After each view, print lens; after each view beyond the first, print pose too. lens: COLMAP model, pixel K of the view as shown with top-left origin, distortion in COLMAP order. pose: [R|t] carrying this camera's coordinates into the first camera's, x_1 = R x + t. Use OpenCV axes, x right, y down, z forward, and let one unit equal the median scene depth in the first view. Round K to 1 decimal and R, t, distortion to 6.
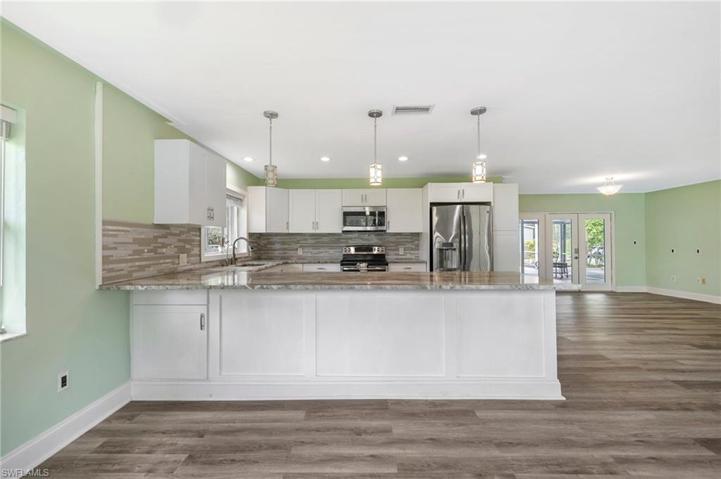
lens RADIAL K [[310.3, 0, 345.1], [0, 310.3, 248.2], [0, 0, 1]] dist [0.001163, -0.003623]
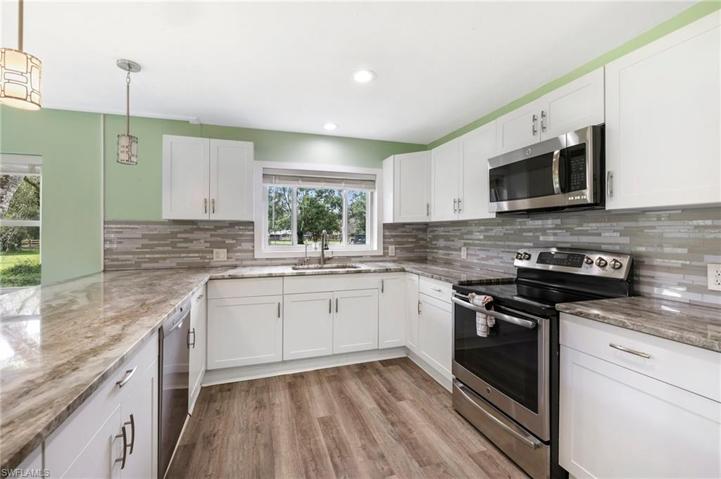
lens RADIAL K [[310.3, 0, 357.3], [0, 310.3, 232.2], [0, 0, 1]] dist [0.001163, -0.003623]
pose [[0.349681, 0.000077, -0.936869, 0.554106], [-0.018028, 0.999815, -0.006647, -0.036082], [0.936695, 0.019215, 0.349618, 1.051608]]
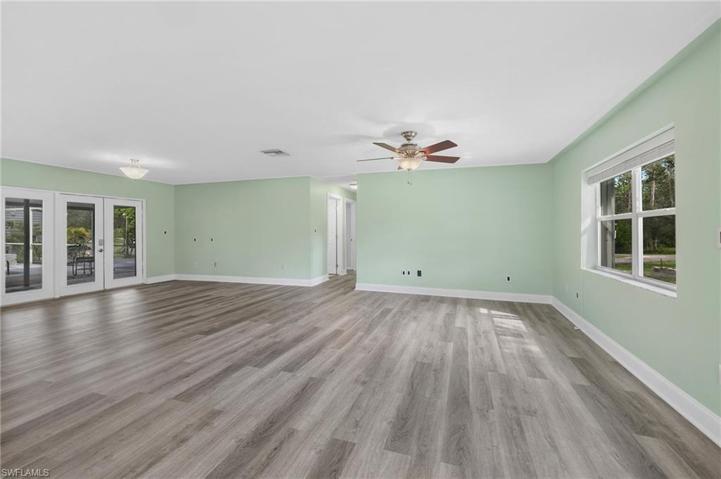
lens RADIAL K [[310.3, 0, 366.6], [0, 310.3, 235.6], [0, 0, 1]] dist [0.001163, -0.003623]
pose [[0.269517, -0.012194, 0.962918, 0.330208], [0.020093, 0.999773, 0.007037, -0.000007], [-0.962786, 0.017451, 0.269701, 0.222392]]
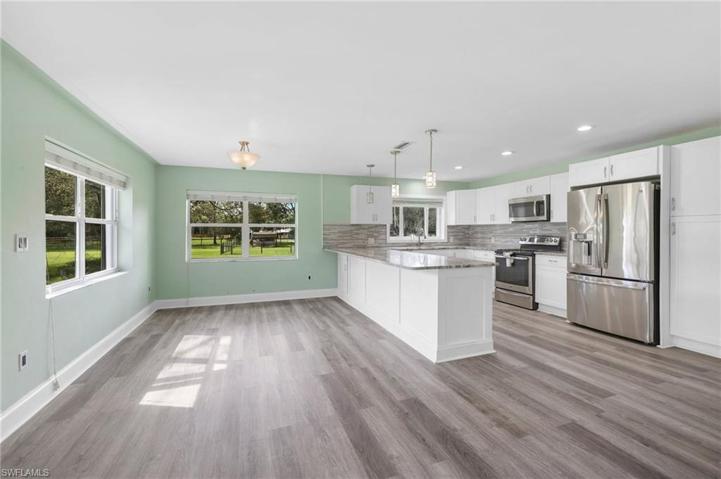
lens RADIAL K [[310.3, 0, 356.4], [0, 310.3, 232.6], [0, 0, 1]] dist [0.001163, -0.003623]
pose [[0.359664, 0.004382, -0.933071, 1.276583], [-0.017426, 0.999846, -0.002021, -0.011663], [0.932919, 0.016986, 0.359685, 0.195919]]
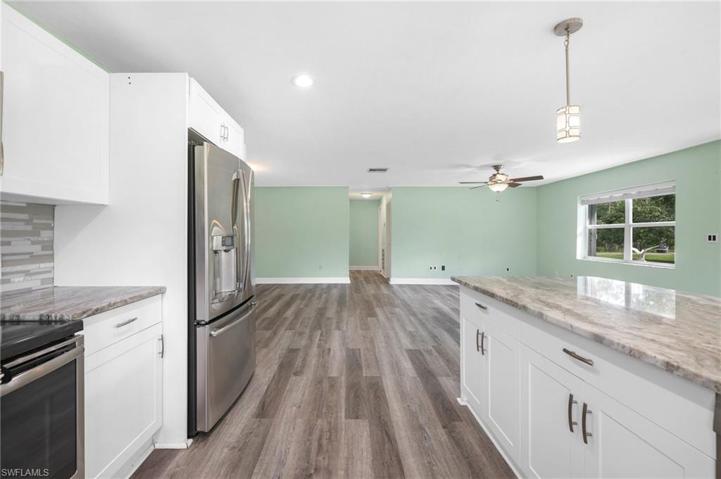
lens RADIAL K [[310.3, 0, 348.4], [0, 310.3, 237.6], [0, 0, 1]] dist [0.001163, -0.003623]
pose [[-0.017324, -0.009077, 0.999809, -0.150799], [0.020074, 0.999754, 0.009425, -0.022666], [-0.999648, 0.020233, -0.017138, 1.202584]]
